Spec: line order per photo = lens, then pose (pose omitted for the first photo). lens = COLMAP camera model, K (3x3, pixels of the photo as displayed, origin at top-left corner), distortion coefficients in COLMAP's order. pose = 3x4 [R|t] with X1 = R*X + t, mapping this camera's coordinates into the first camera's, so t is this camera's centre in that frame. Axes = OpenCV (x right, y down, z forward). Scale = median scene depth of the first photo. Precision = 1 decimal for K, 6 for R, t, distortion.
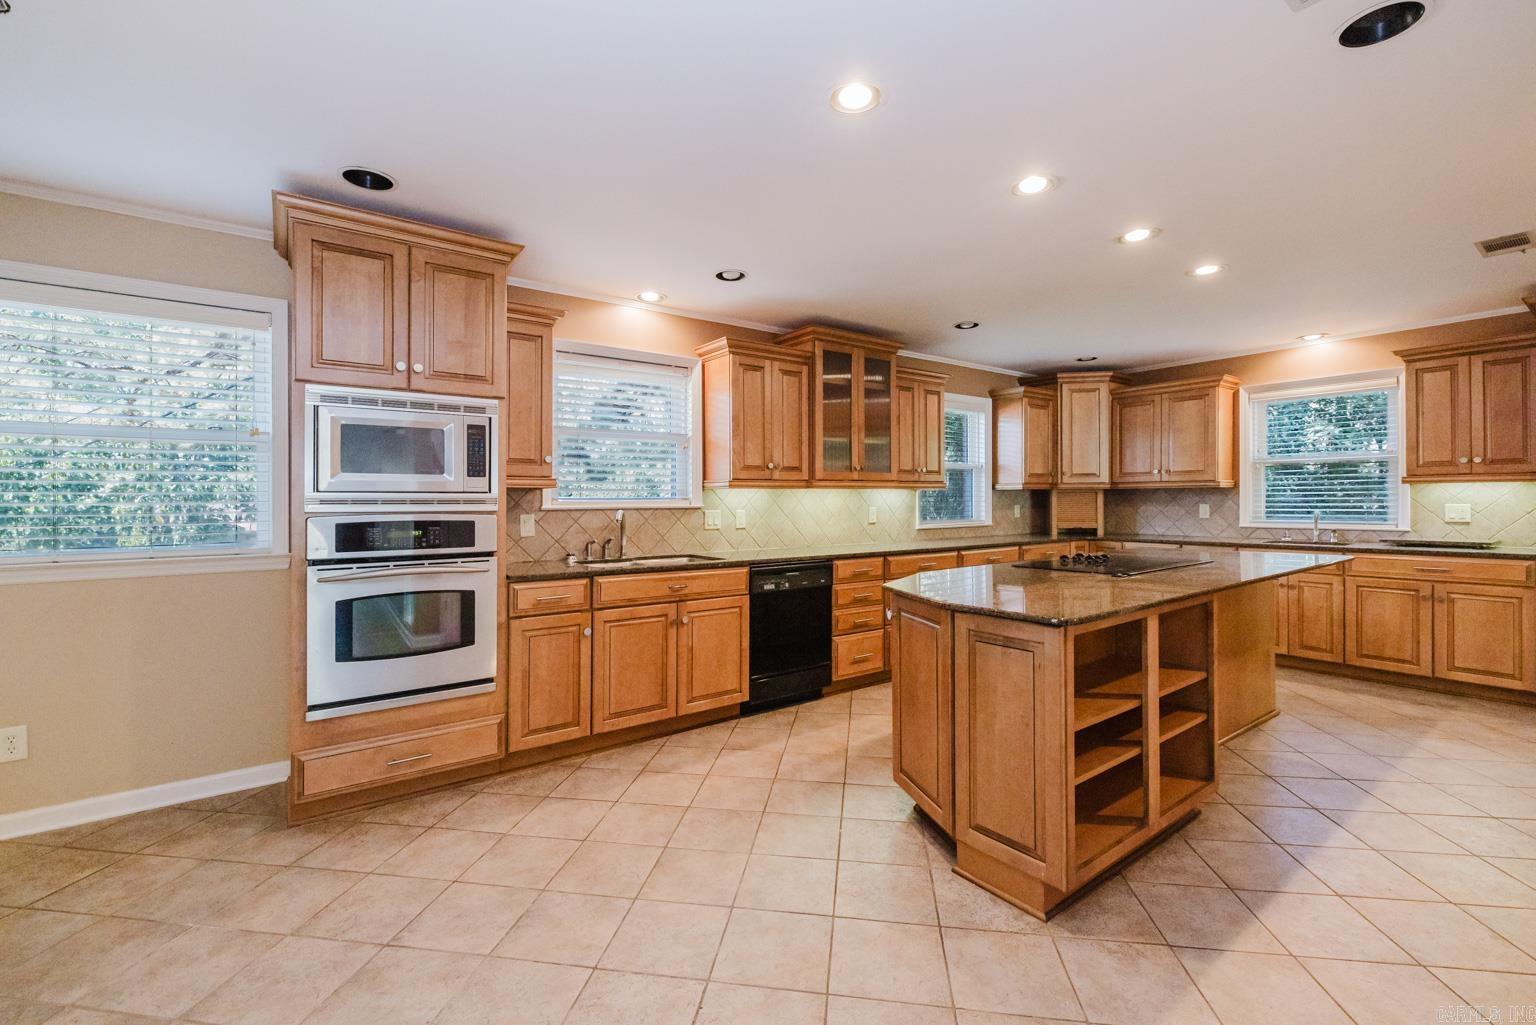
lens RADIAL K [[647.5, 0, 765.0], [0, 647.5, 501.6], [0, 0, 1]] dist [0.000640, -0.000246]
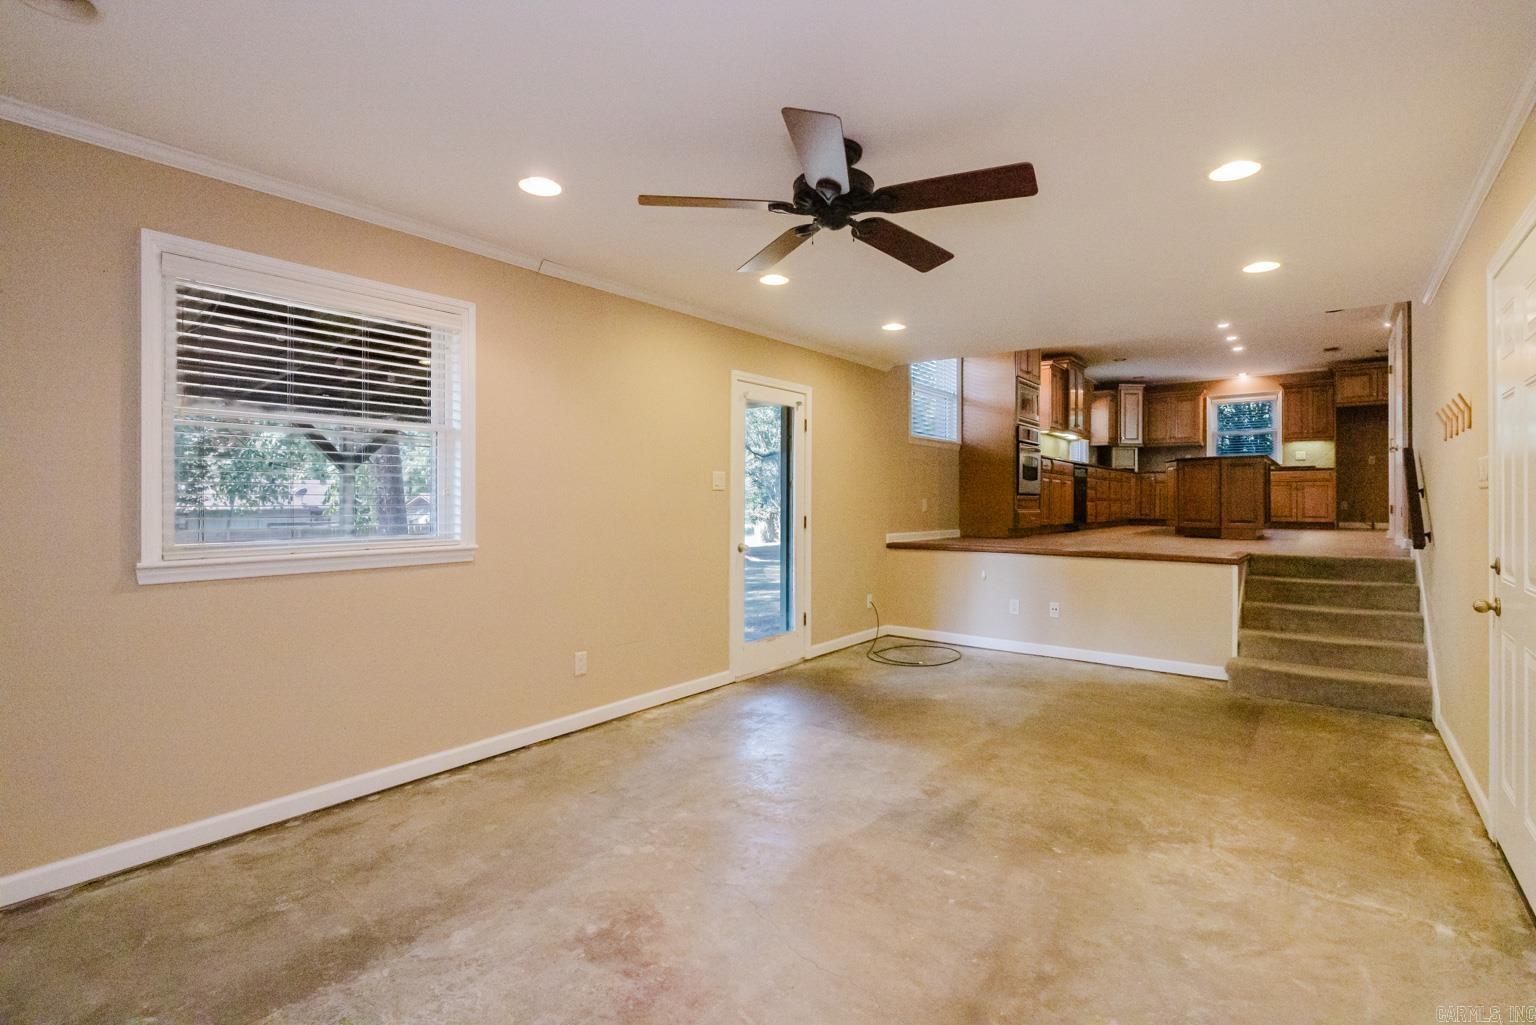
lens RADIAL K [[703.8, 0, 765.9], [0, 703.8, 502.5], [0, 0, 1]] dist [-0.007016, 0.002286]
pose [[0.964336, 0.009675, 0.264506, -1.555119], [-0.010035, 0.999950, 0.000010, 0.222719], [-0.264493, -0.002664, 0.964384, -0.988726]]
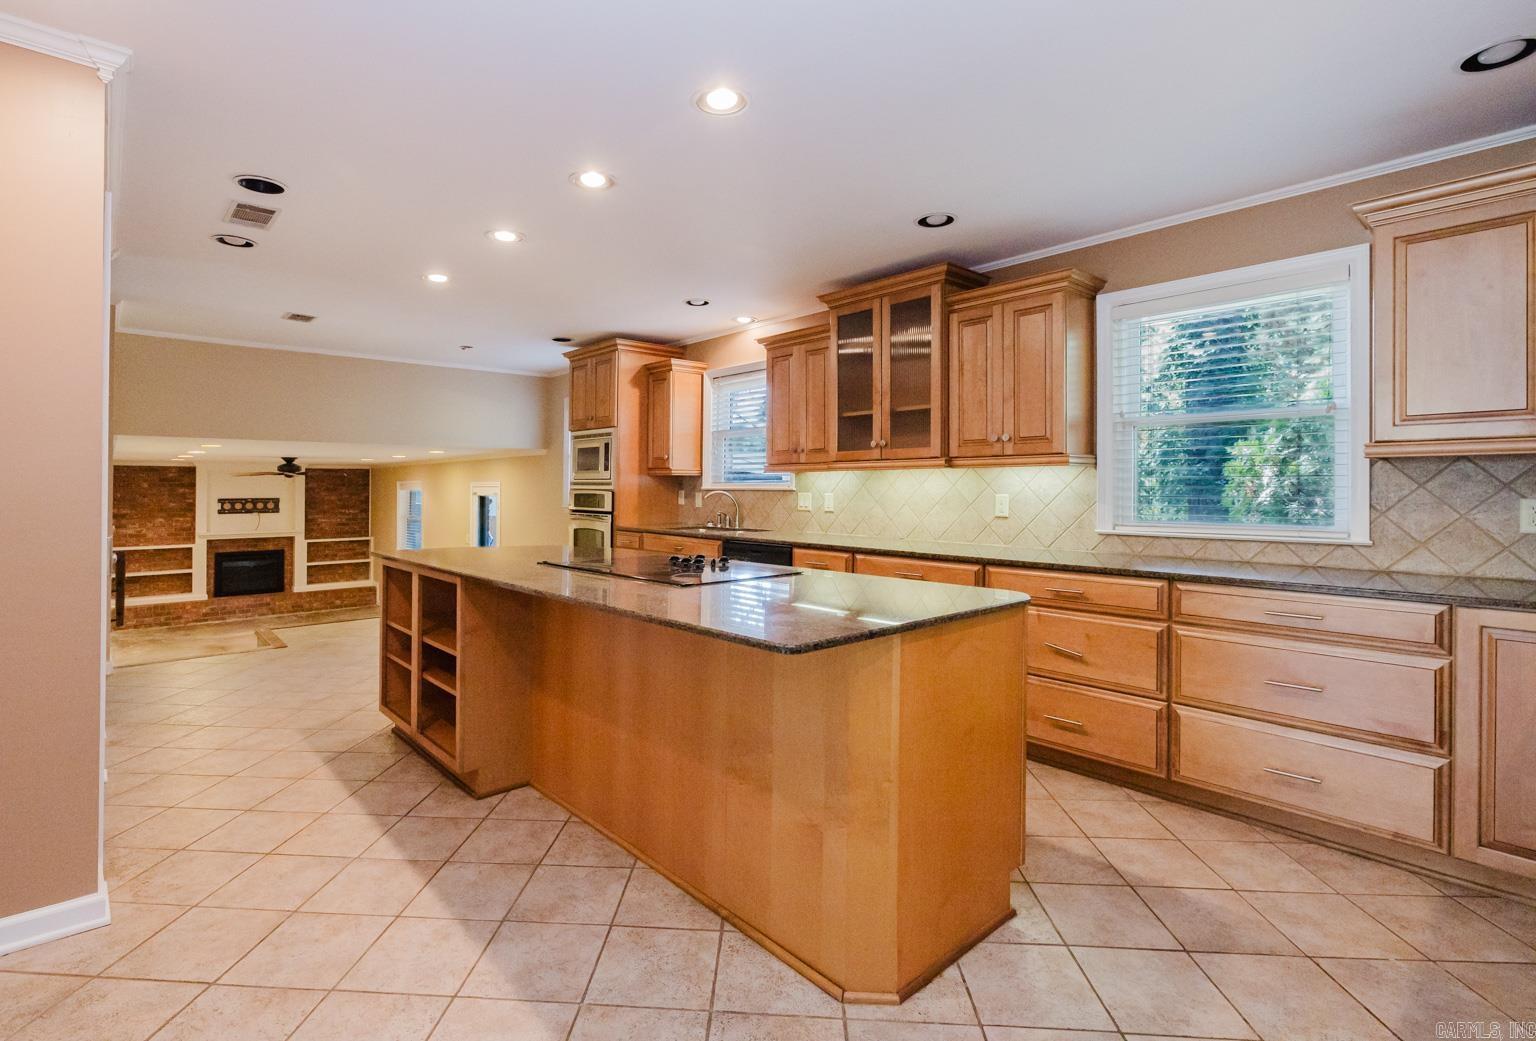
lens RADIAL K [[725.6, 0, 731.8], [0, 725.6, 471.2], [0, 0, 1]] dist [-0.009545, 0.000602]
pose [[0.088477, -0.012659, -0.995998, 1.160963], [-0.000605, 0.999918, -0.012763, -0.007246], [0.996078, 0.001732, 0.088463, 0.822919]]
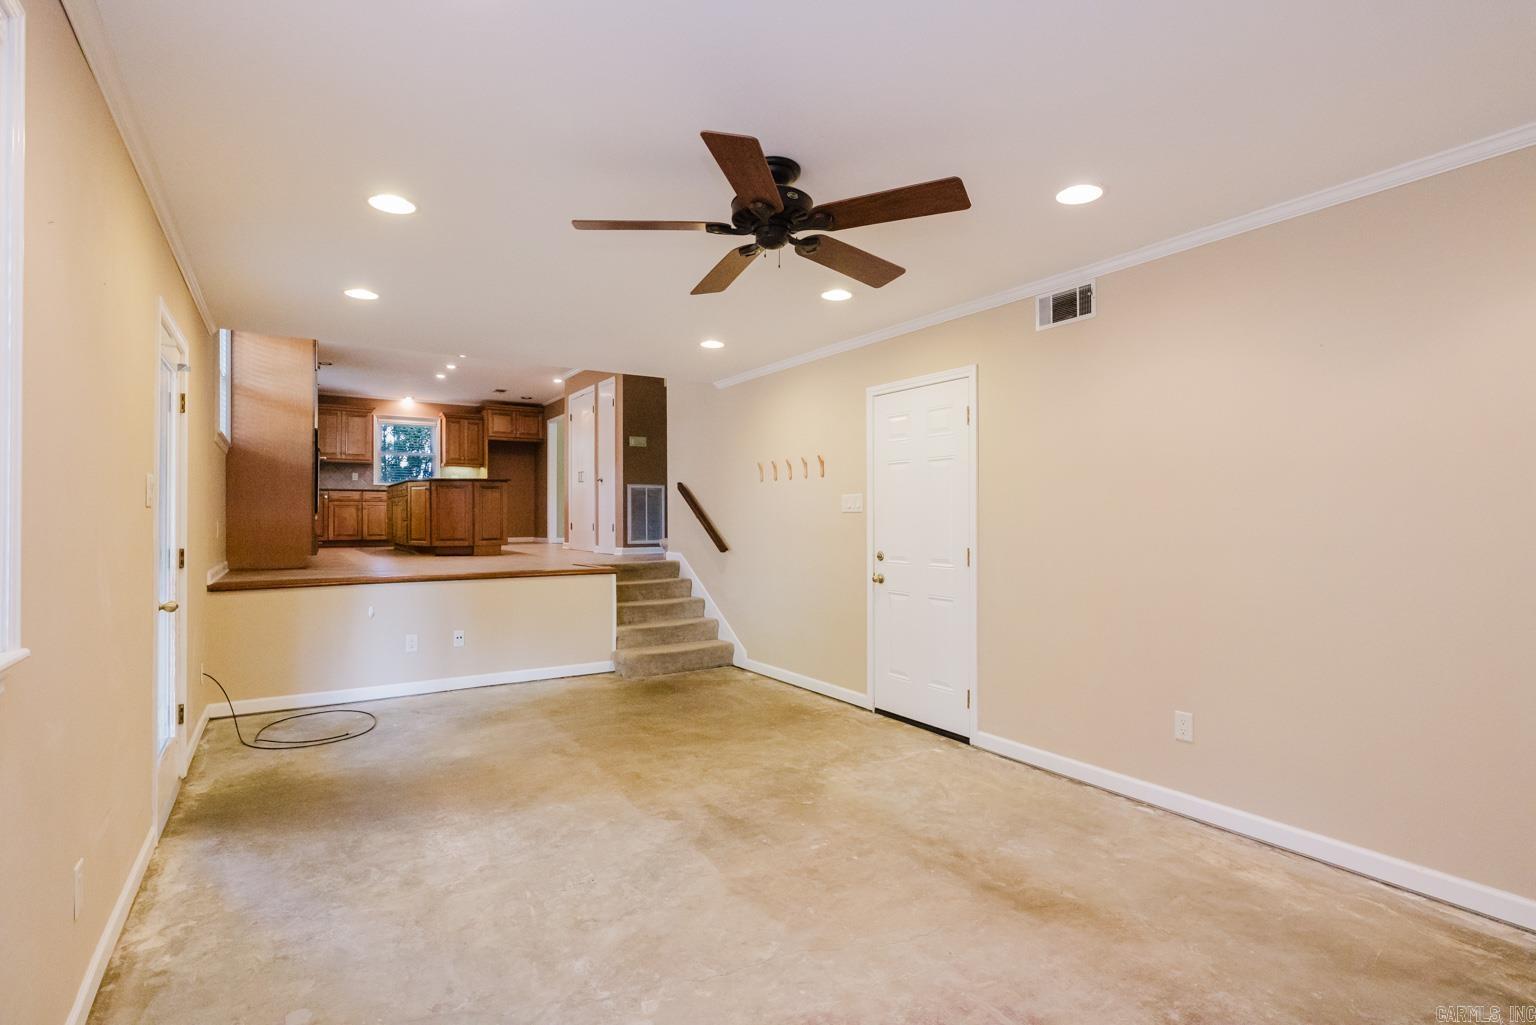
lens RADIAL K [[749.8, 0, 768.1], [0, 749.8, 516.9], [0, 0, 1]] dist [-0.001660, 0.000050]
pose [[0.060586, 0.011107, 0.998101, -1.978525], [0.003528, 0.999929, -0.011342, 0.223522], [-0.998157, 0.004209, 0.060543, -0.451638]]
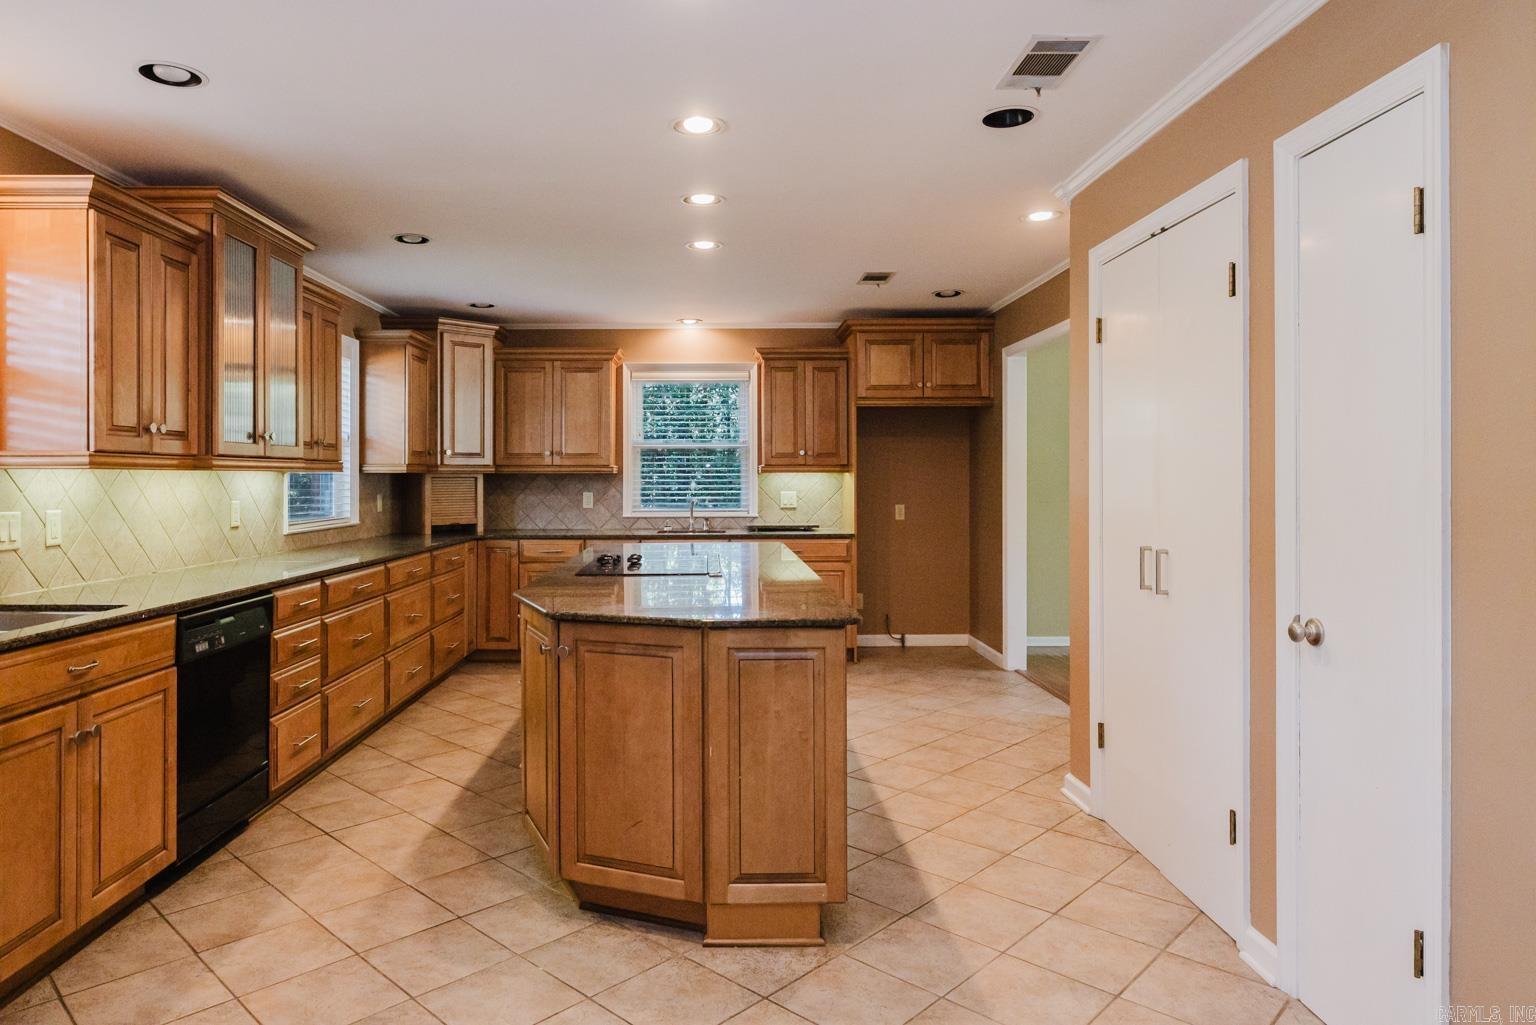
lens RADIAL K [[959.8, 0, 705.8], [0, 959.8, 477.0], [0, 0, 1]] dist [-0.001765, -0.003431]
pose [[0.593887, 0.007220, 0.804516, -0.373799], [0.000023, 0.999960, -0.008992, -0.006931], [-0.804549, 0.005359, 0.593863, 0.148457]]
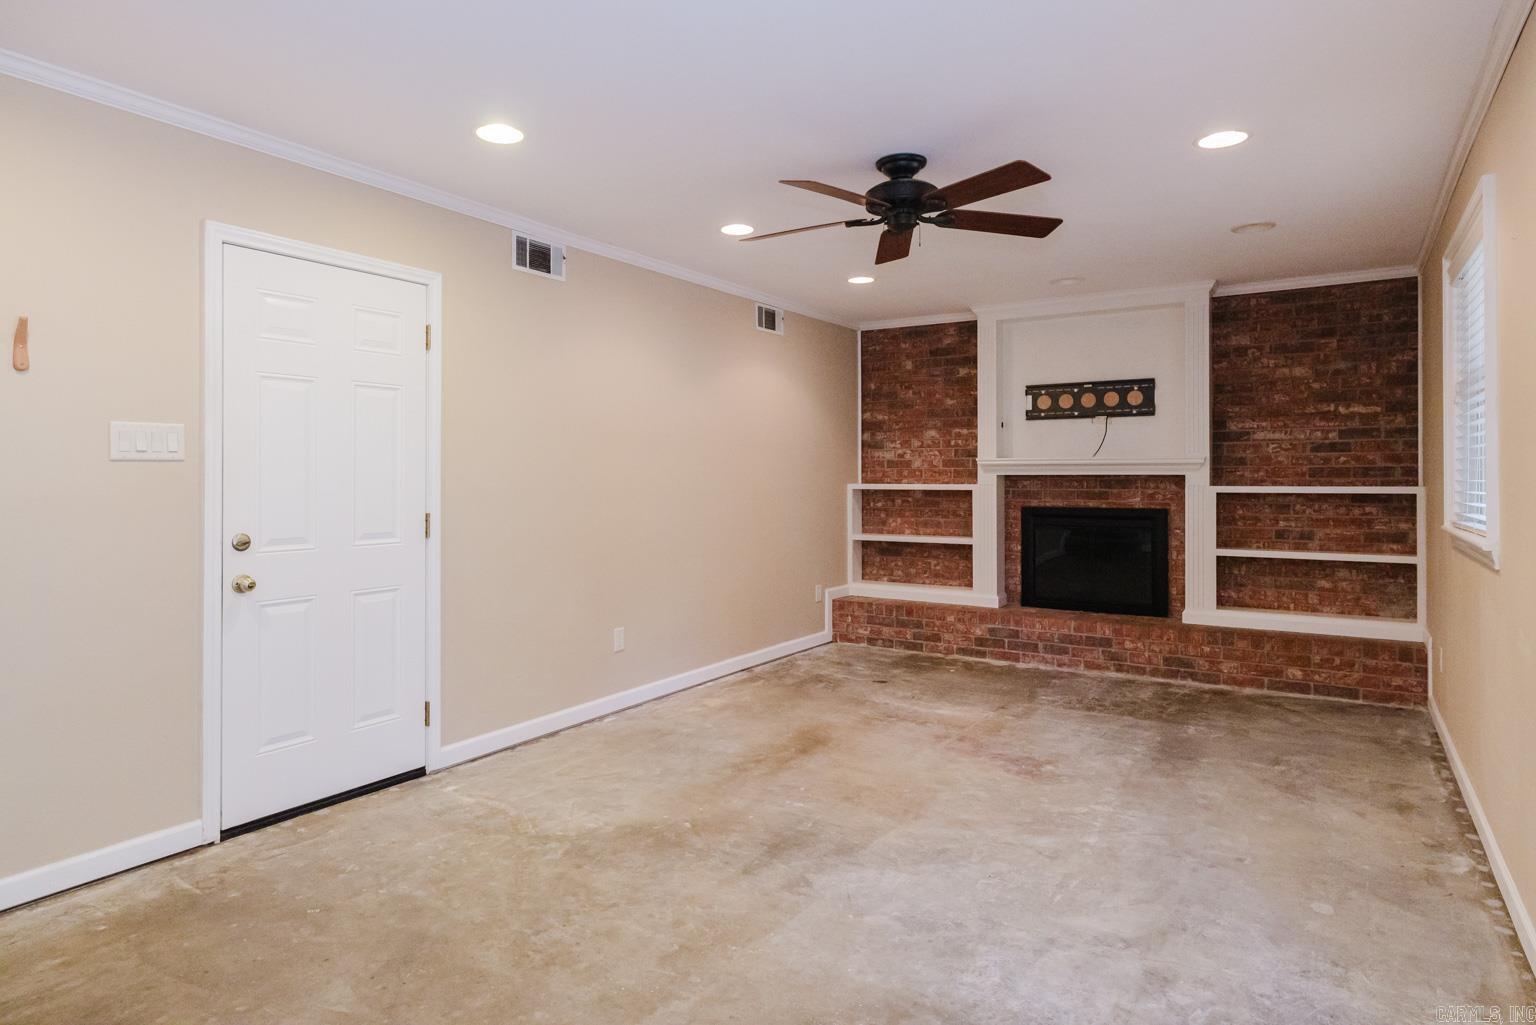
lens RADIAL K [[883.8, 0, 765.4], [0, 883.8, 481.1], [0, 0, 1]] dist [0.001479, 0.000510]
pose [[-0.931969, 0.013905, -0.362272, -0.906075], [0.010184, 0.999874, 0.012176, 0.214516], [0.362396, 0.007658, -0.931993, 0.330962]]
